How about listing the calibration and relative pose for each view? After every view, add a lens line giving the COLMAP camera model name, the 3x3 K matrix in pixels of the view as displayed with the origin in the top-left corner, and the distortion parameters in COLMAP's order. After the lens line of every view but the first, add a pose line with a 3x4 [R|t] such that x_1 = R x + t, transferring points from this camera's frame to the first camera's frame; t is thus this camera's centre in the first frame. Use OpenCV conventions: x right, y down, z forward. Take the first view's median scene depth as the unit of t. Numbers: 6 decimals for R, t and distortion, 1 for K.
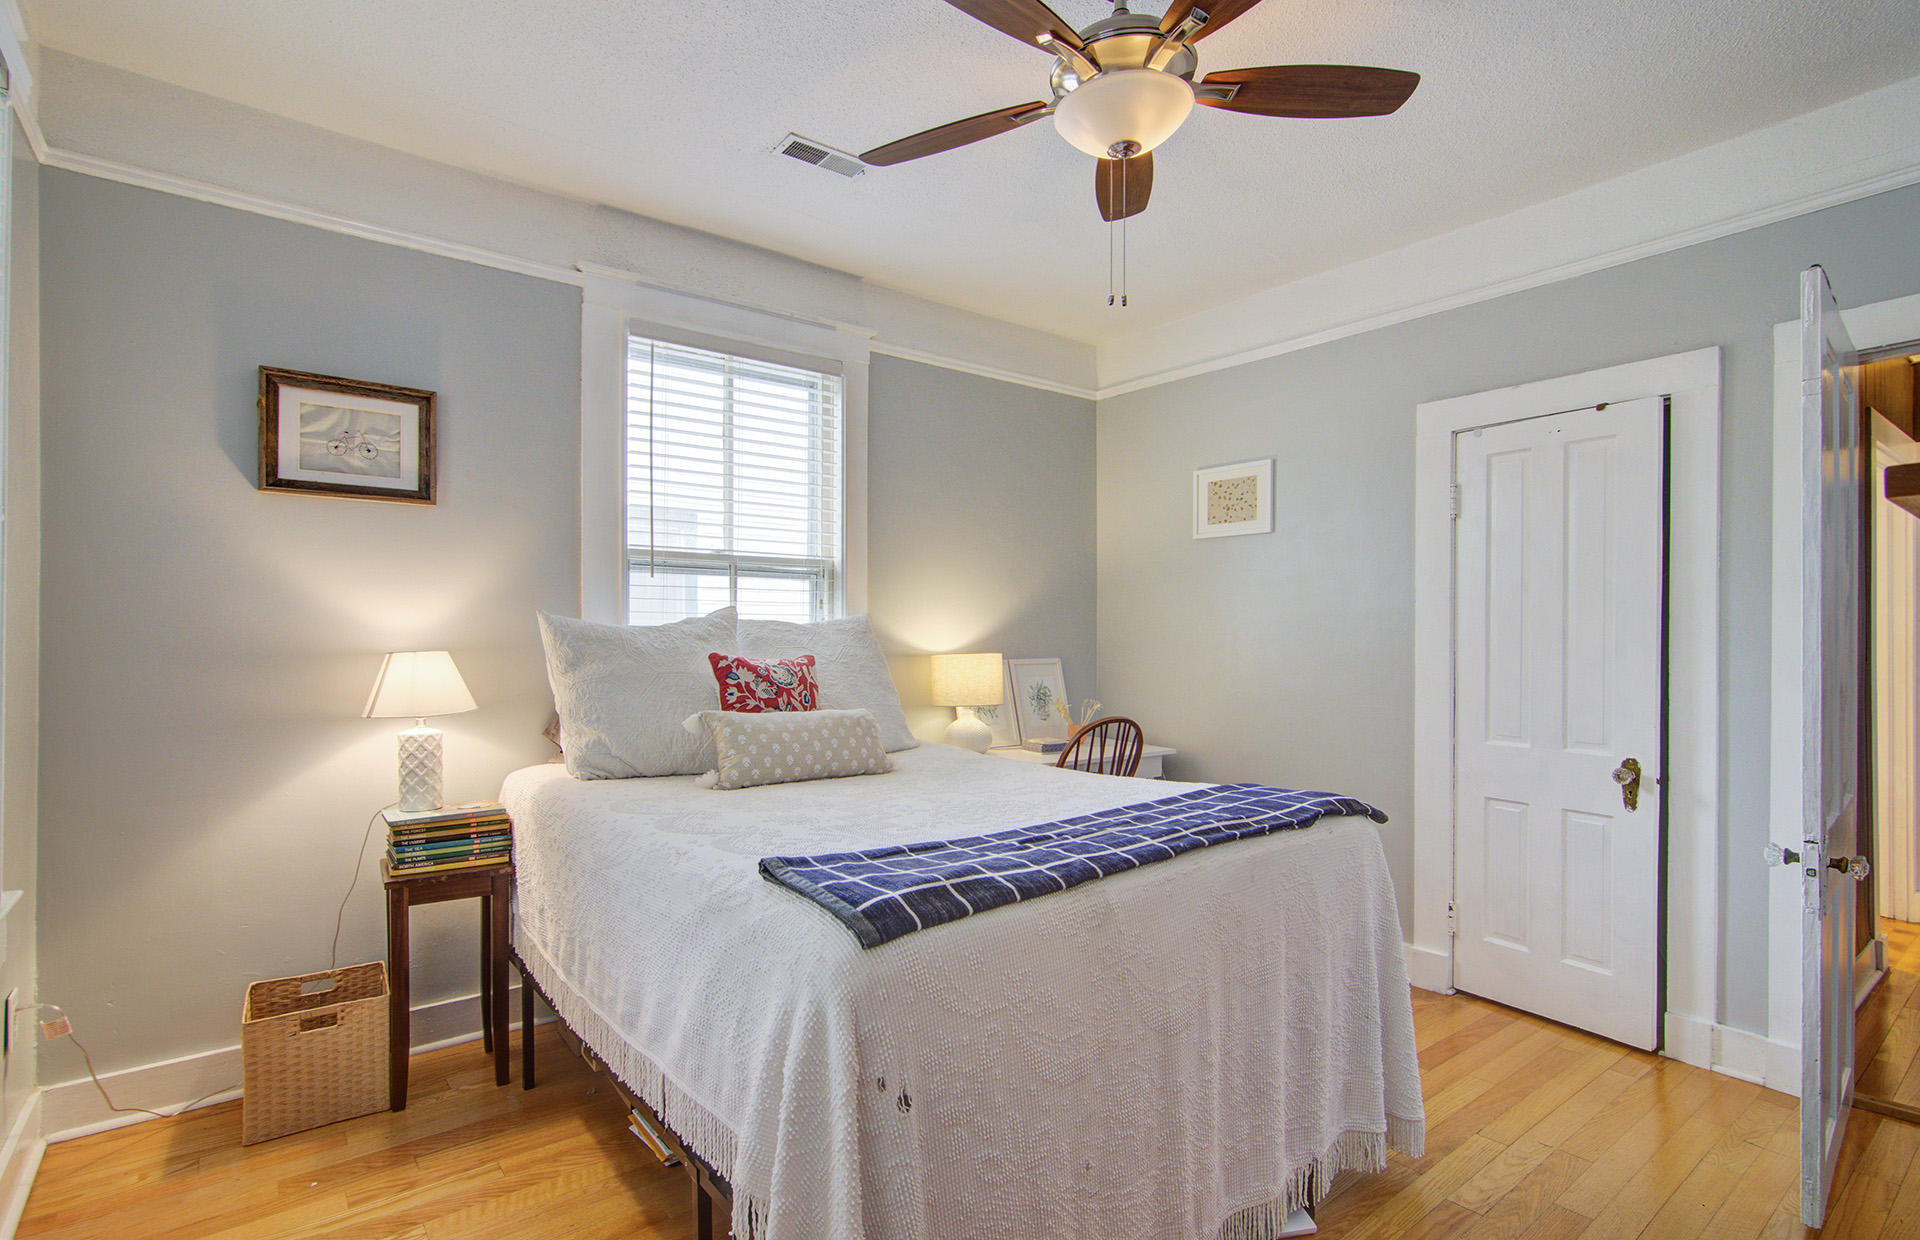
lens RADIAL K [[950.5, 0, 939.8], [0, 950.5, 626.9], [0, 0, 1]] dist [-0.004738, 0.003771]
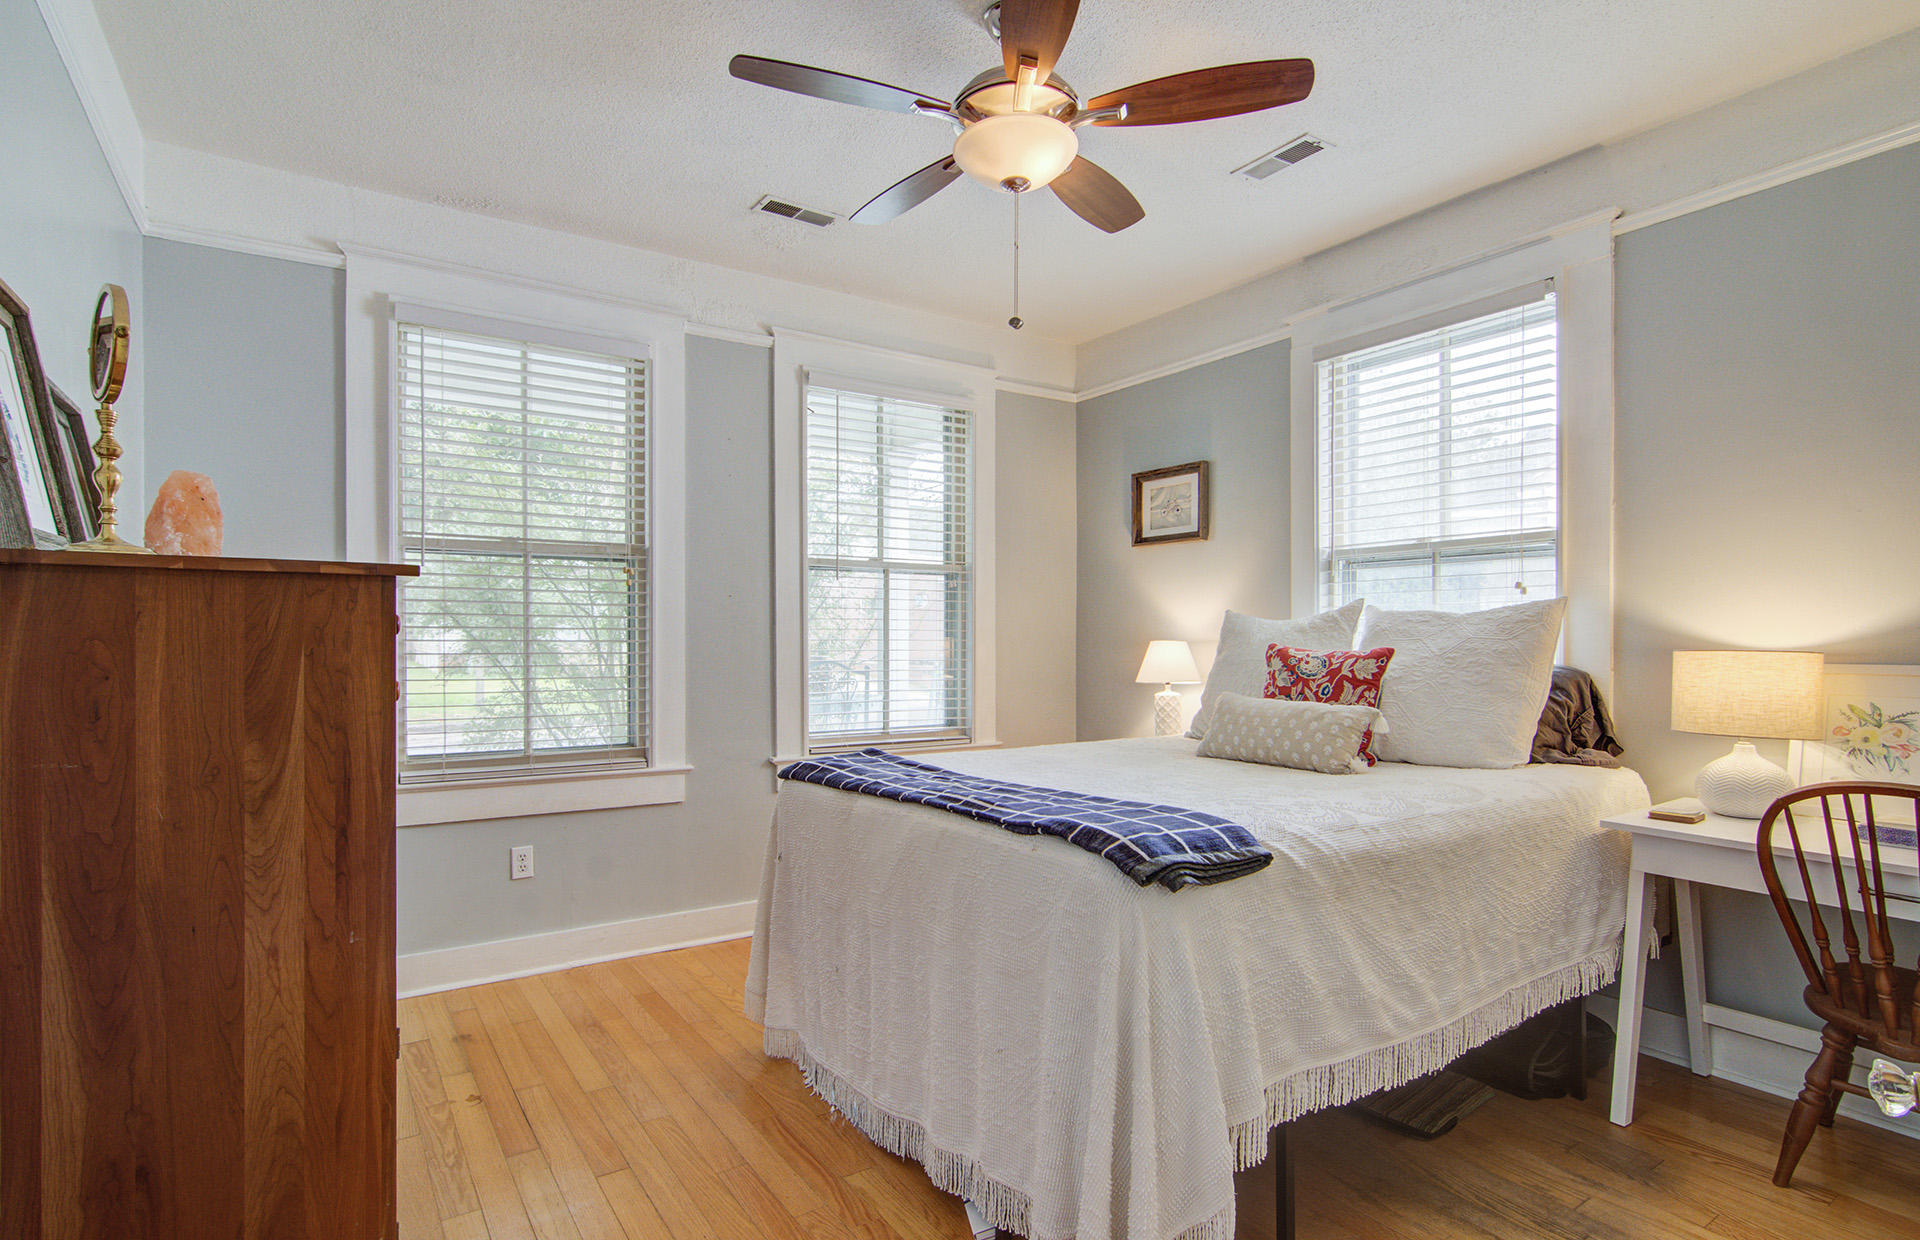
lens RADIAL K [[950.5, 0, 943.2], [0, 950.5, 638.7], [0, 0, 1]] dist [-0.004738, 0.003771]
pose [[-0.075410, -0.000958, -0.997152, 0.895063], [0.014517, 0.999892, -0.002058, 0.017945], [0.997047, -0.014631, -0.075388, 0.687171]]
